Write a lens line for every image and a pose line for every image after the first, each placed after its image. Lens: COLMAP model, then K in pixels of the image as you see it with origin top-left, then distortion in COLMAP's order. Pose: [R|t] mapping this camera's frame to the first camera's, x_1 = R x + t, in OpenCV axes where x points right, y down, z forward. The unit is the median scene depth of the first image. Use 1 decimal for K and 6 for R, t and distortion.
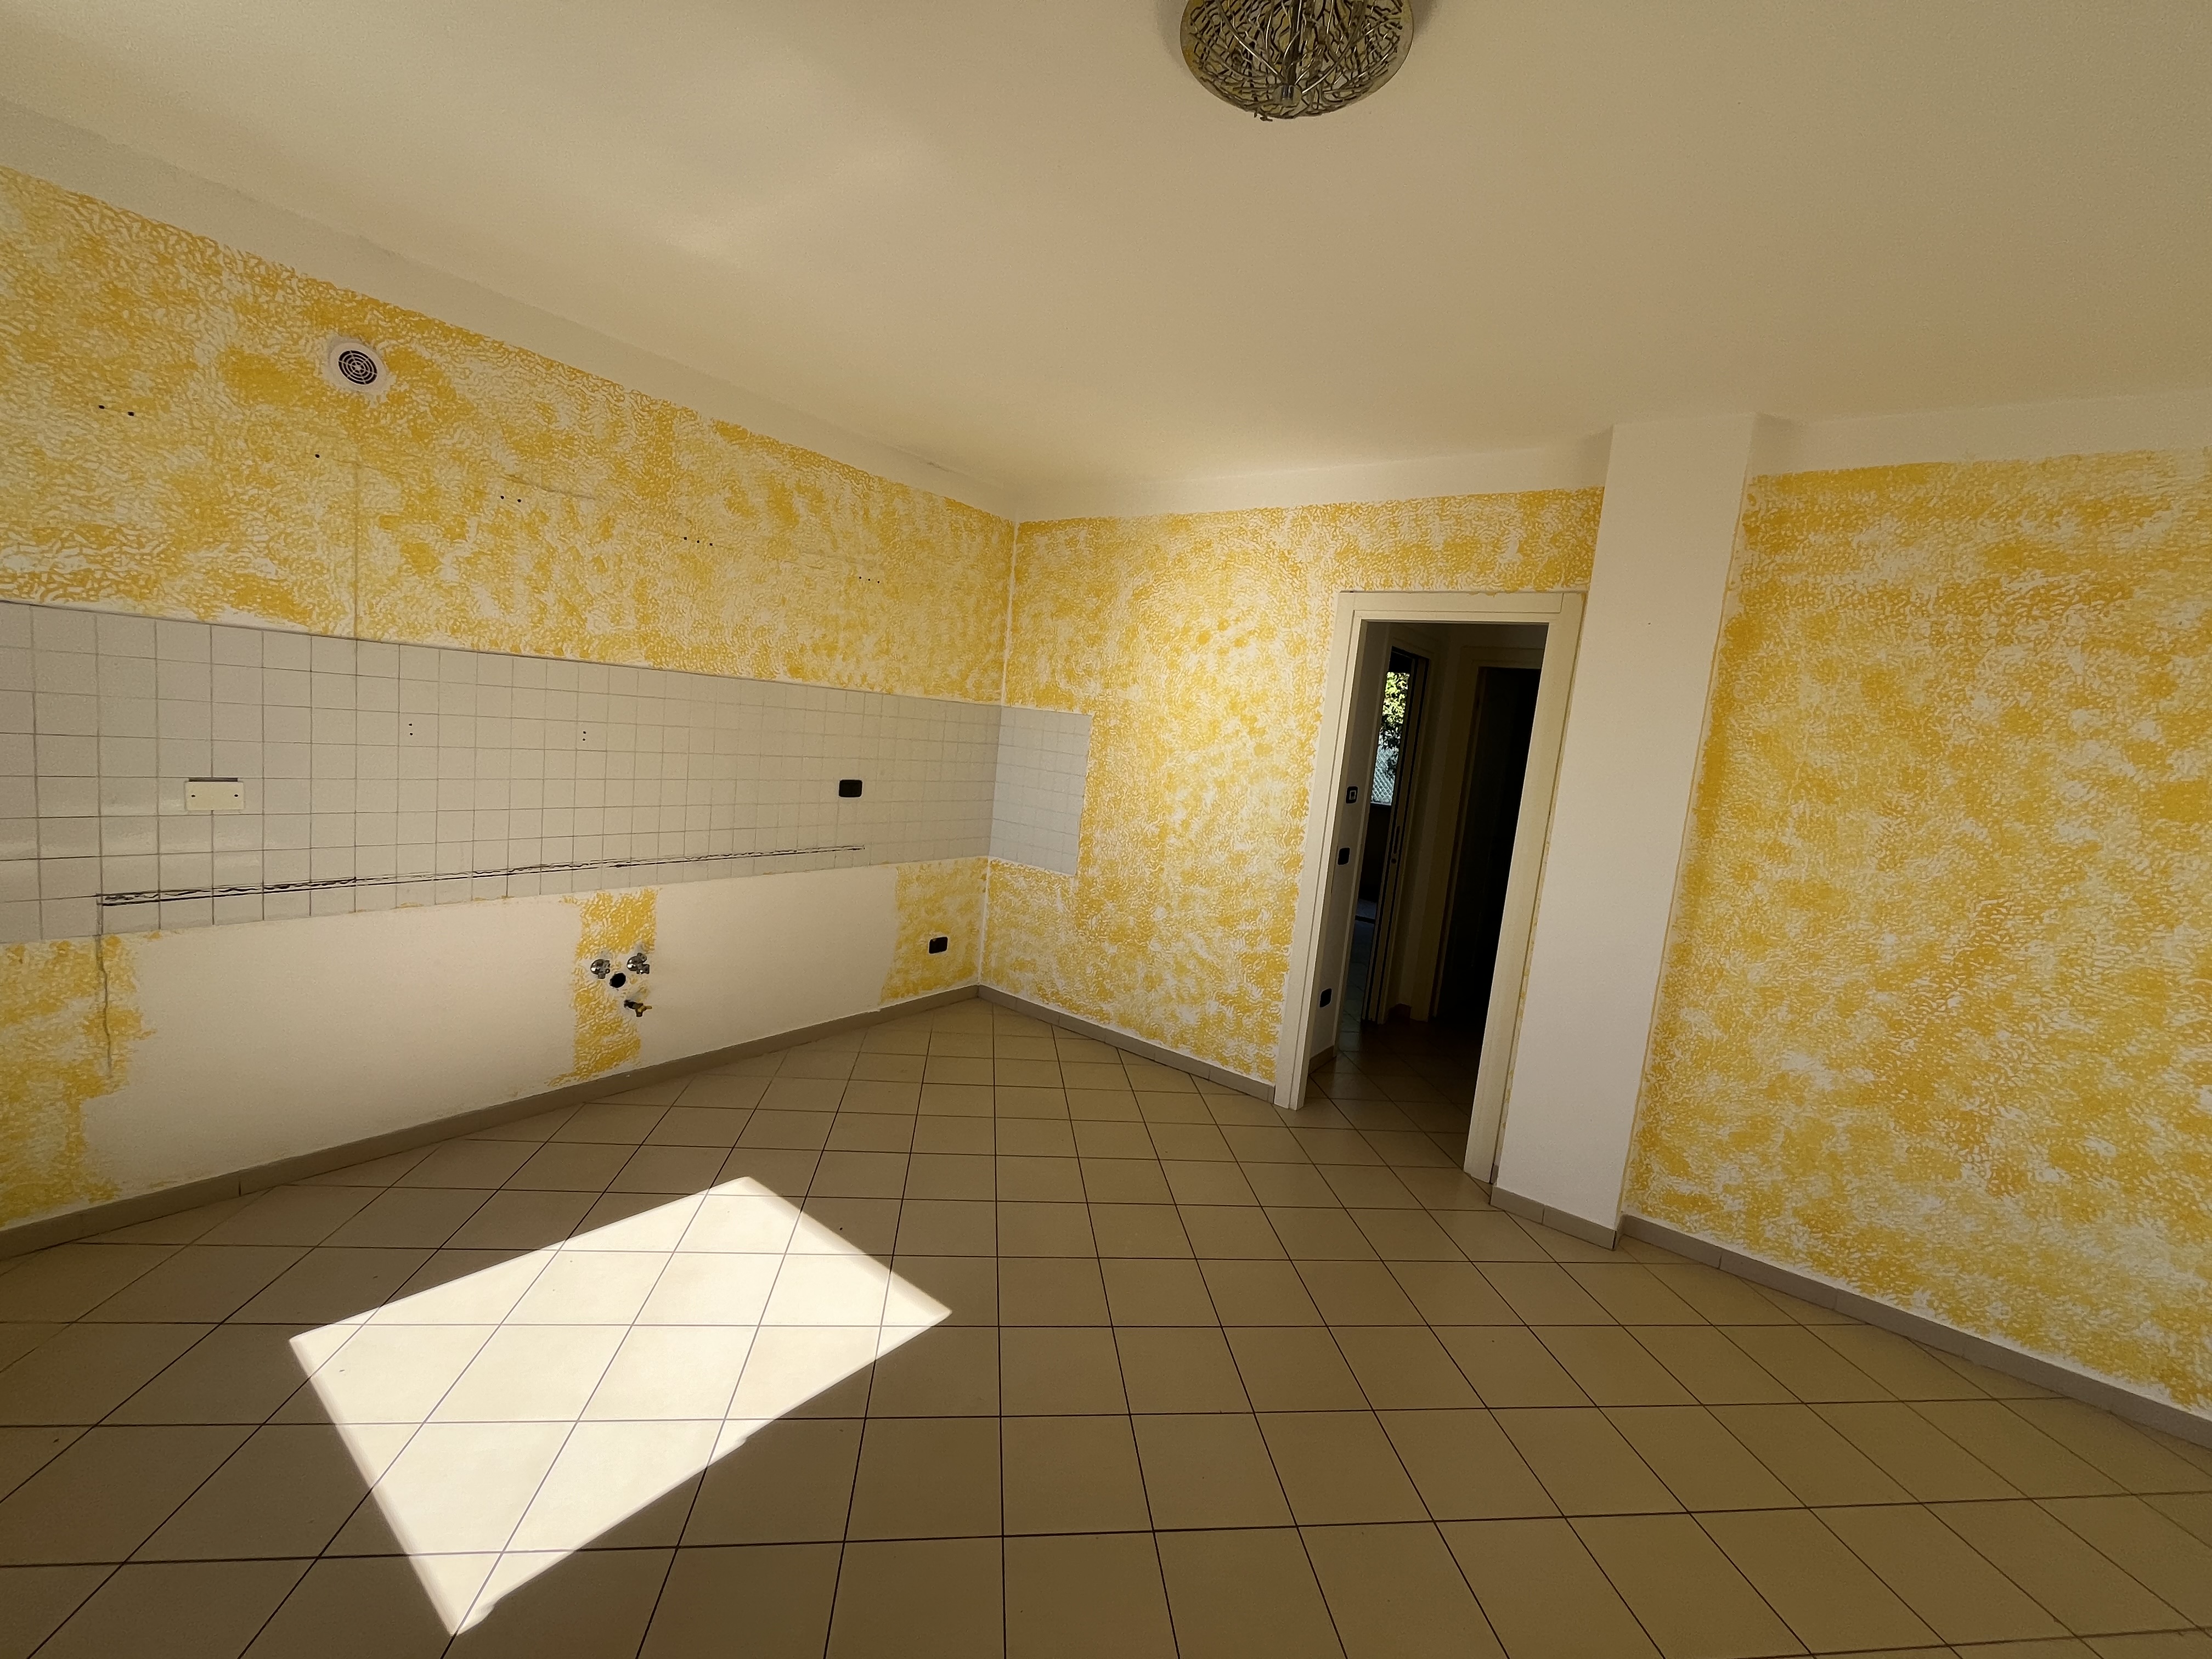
lens RADIAL K [[896.1, 0, 1108.4], [0, 896.1, 823.2], [0, 0, 1]] dist [0.000295, -0.001089]
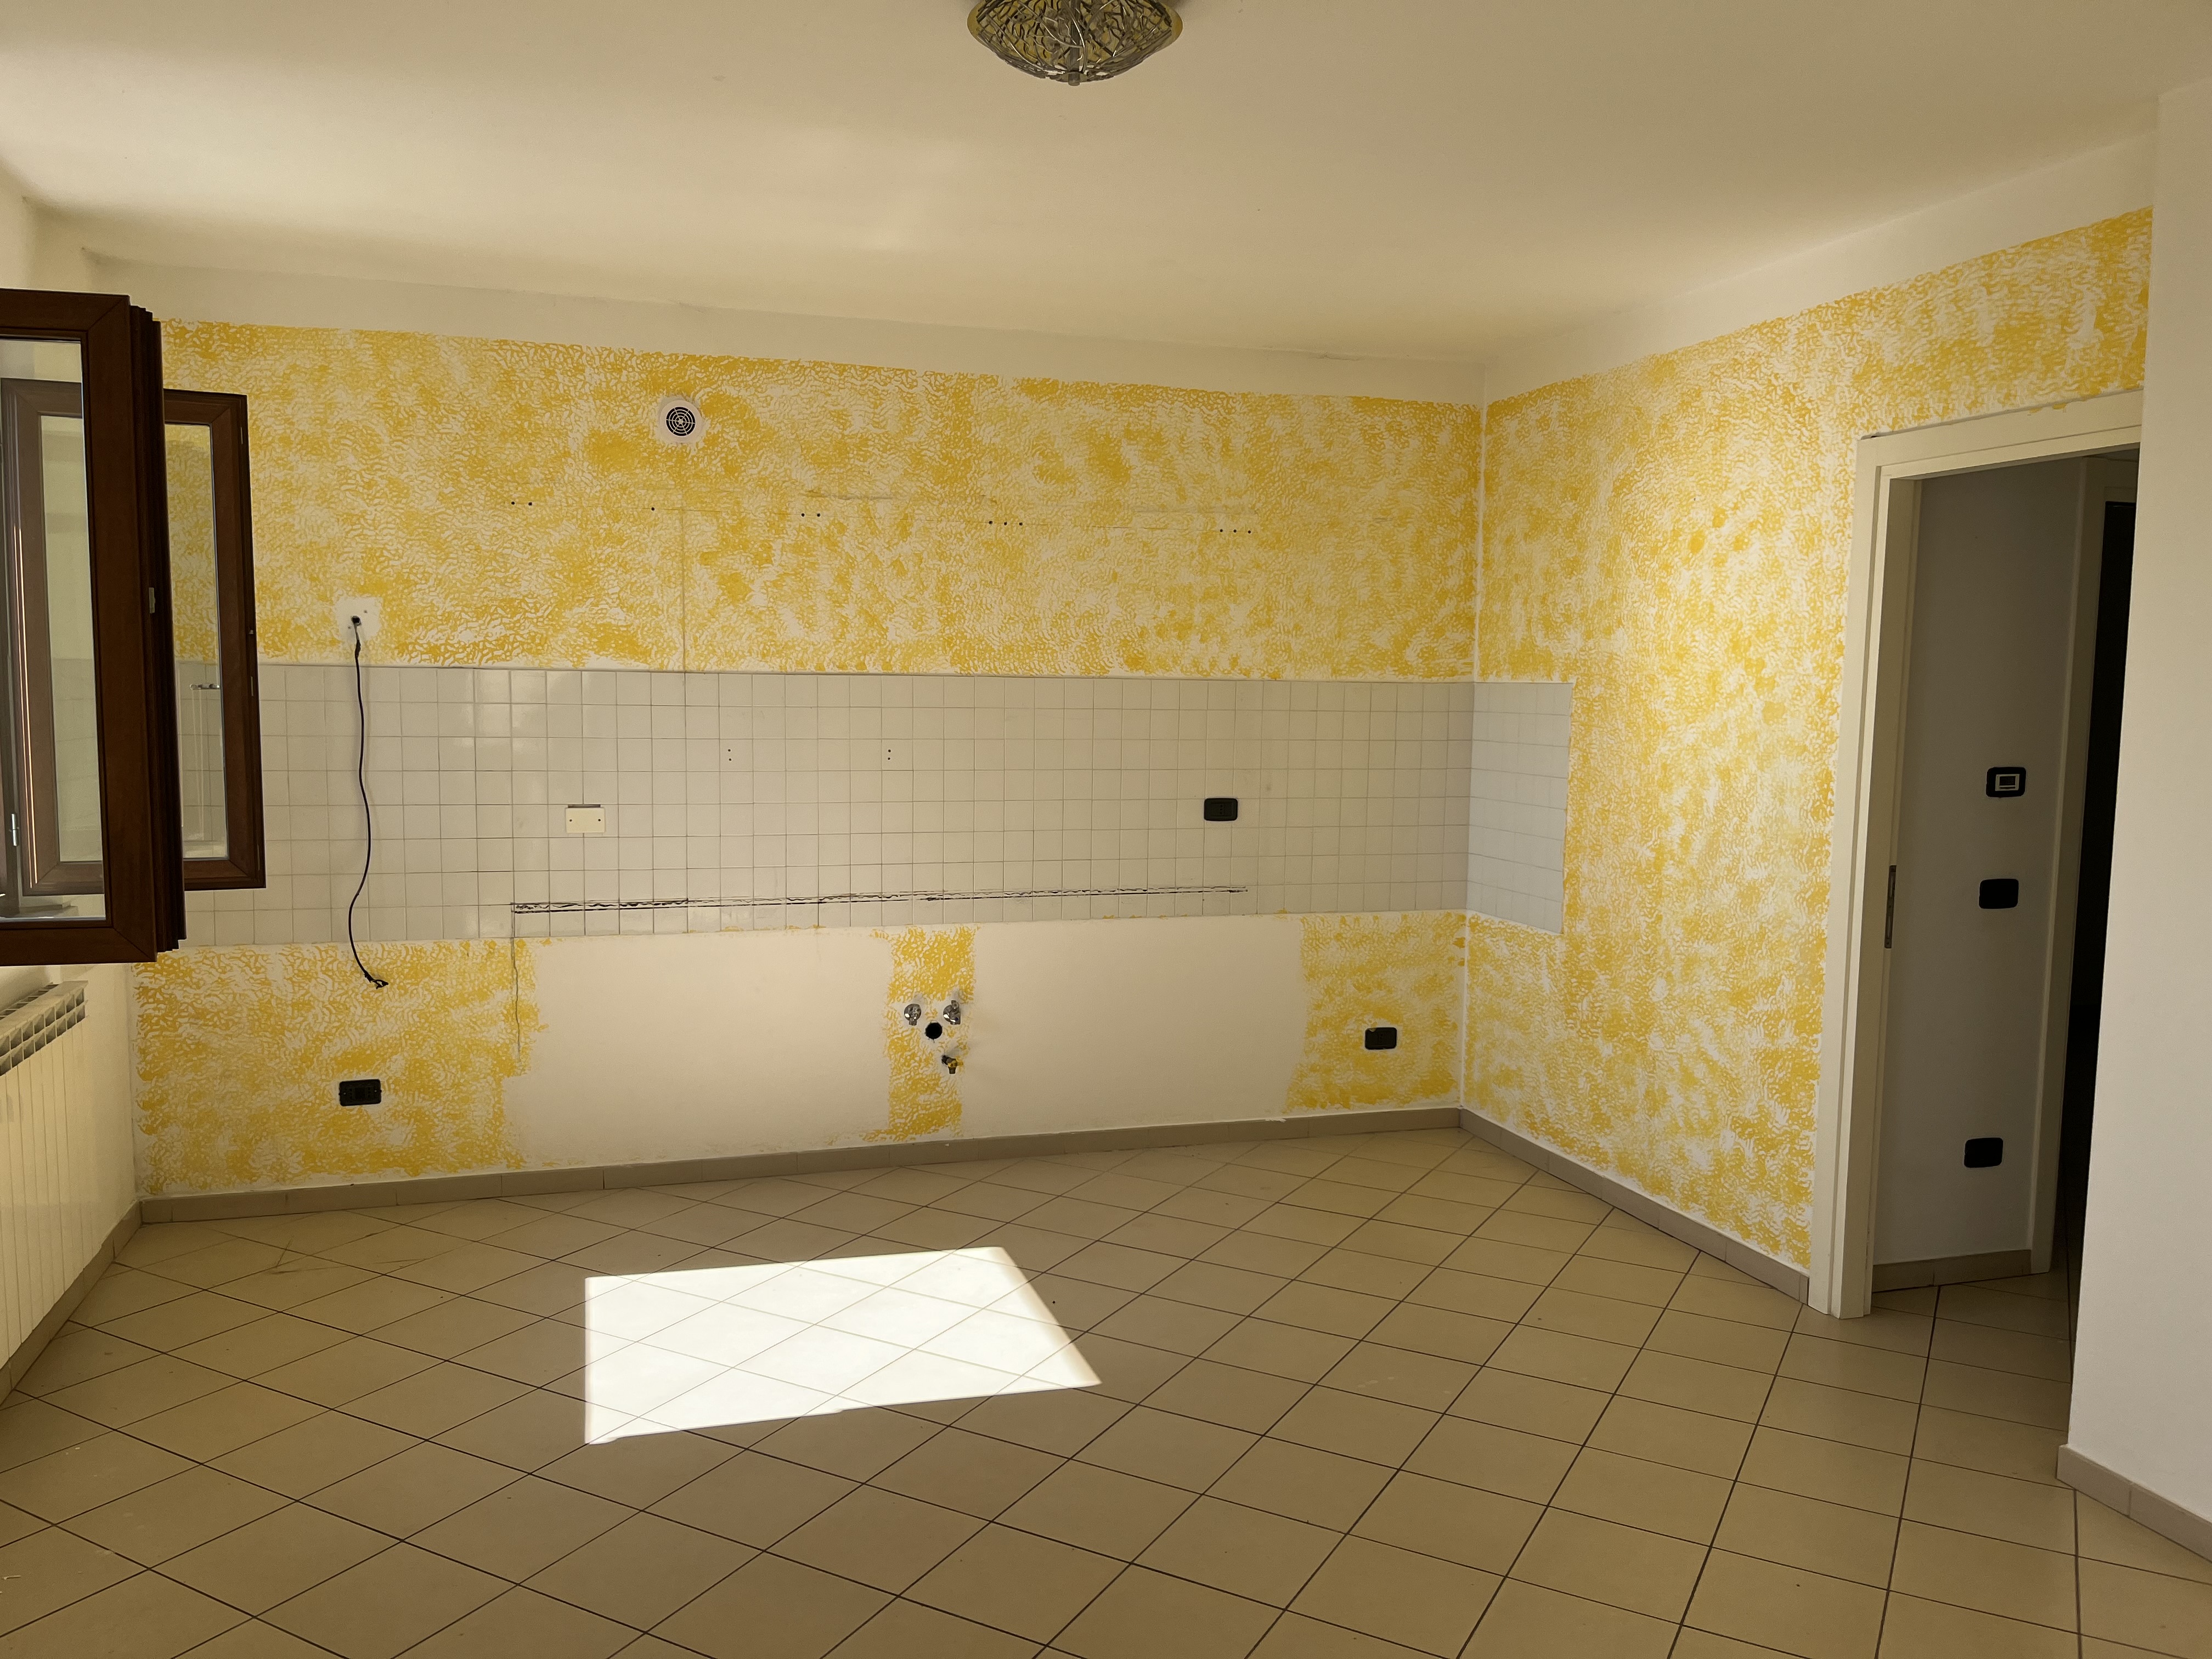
lens RADIAL K [[1676.0, 0, 1088.0], [0, 1676.0, 855.2], [0, 0, 1]] dist [0.049538, -0.065708]
pose [[0.795500, -0.028735, -0.605272, 0.531634], [-0.001935, 0.998749, -0.049957, 0.078957], [0.605950, 0.040912, 0.794450, -0.204304]]
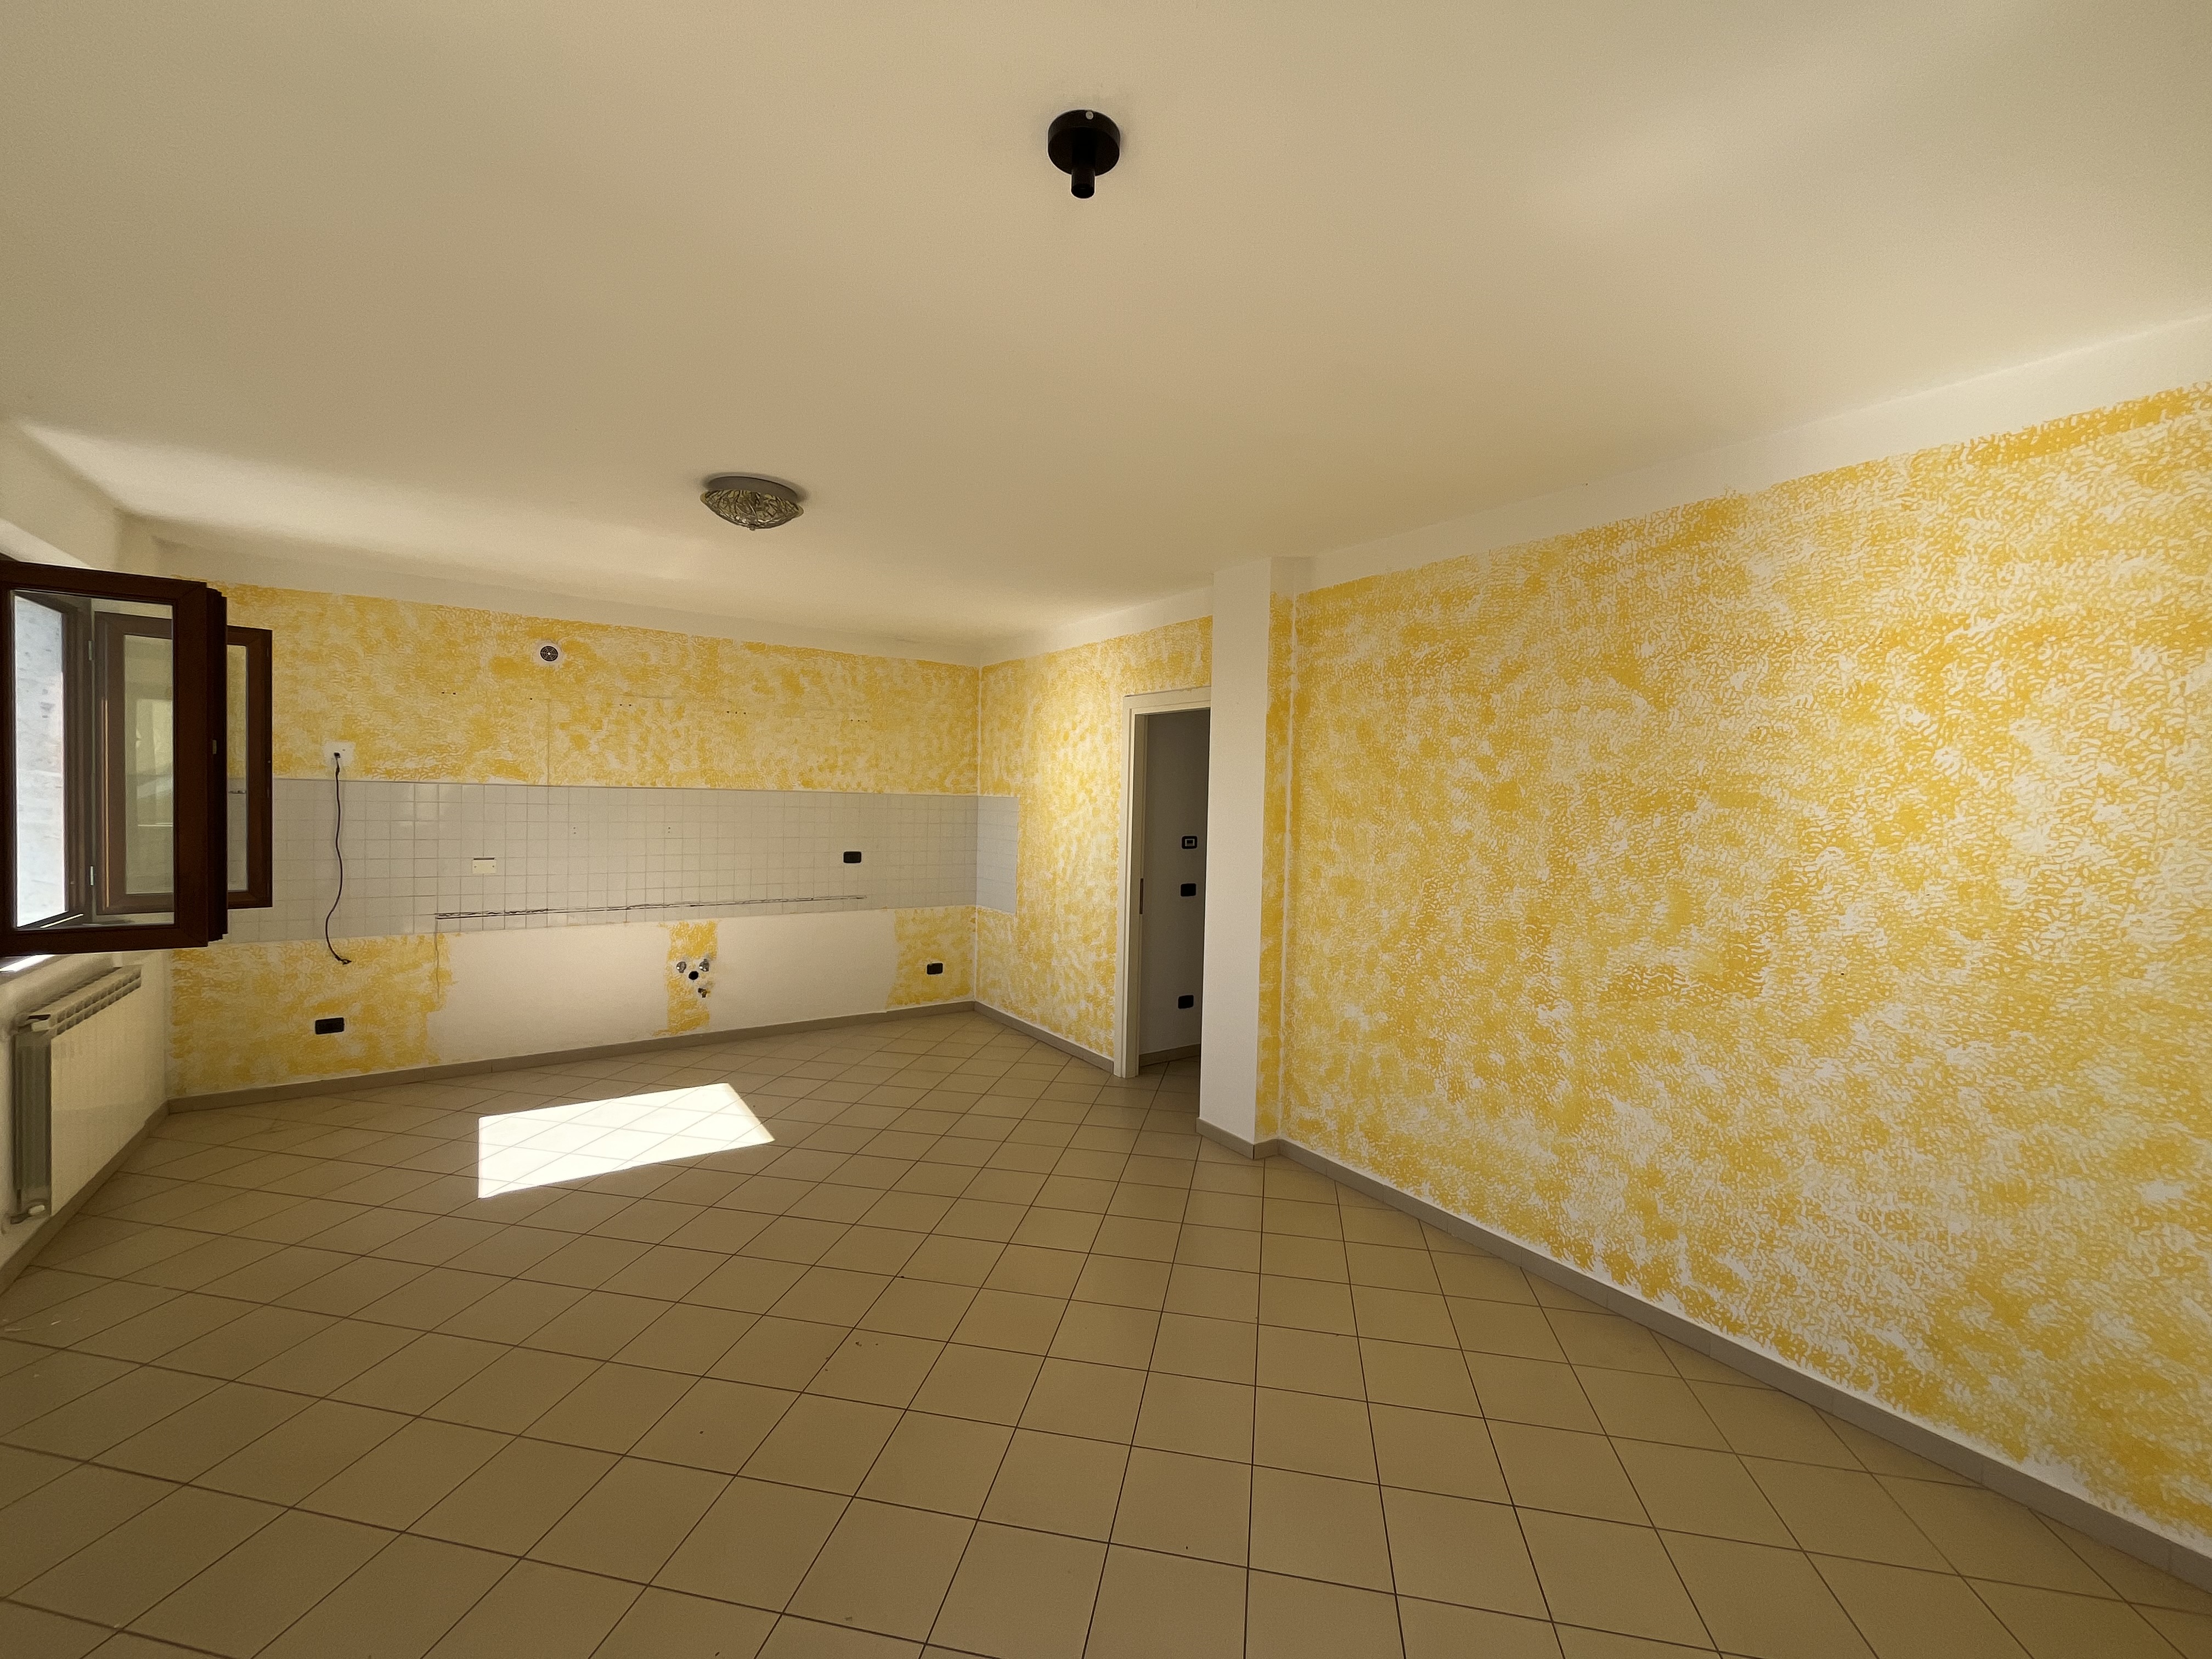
lens RADIAL K [[896.1, 0, 1106.0], [0, 896.1, 824.0], [0, 0, 1]] dist [0.000295, -0.001089]
pose [[0.944644, -0.066546, -0.321277, 0.680624], [0.032228, 0.993300, -0.110980, 0.097590], [0.326510, 0.094483, 0.940460, -0.320904]]
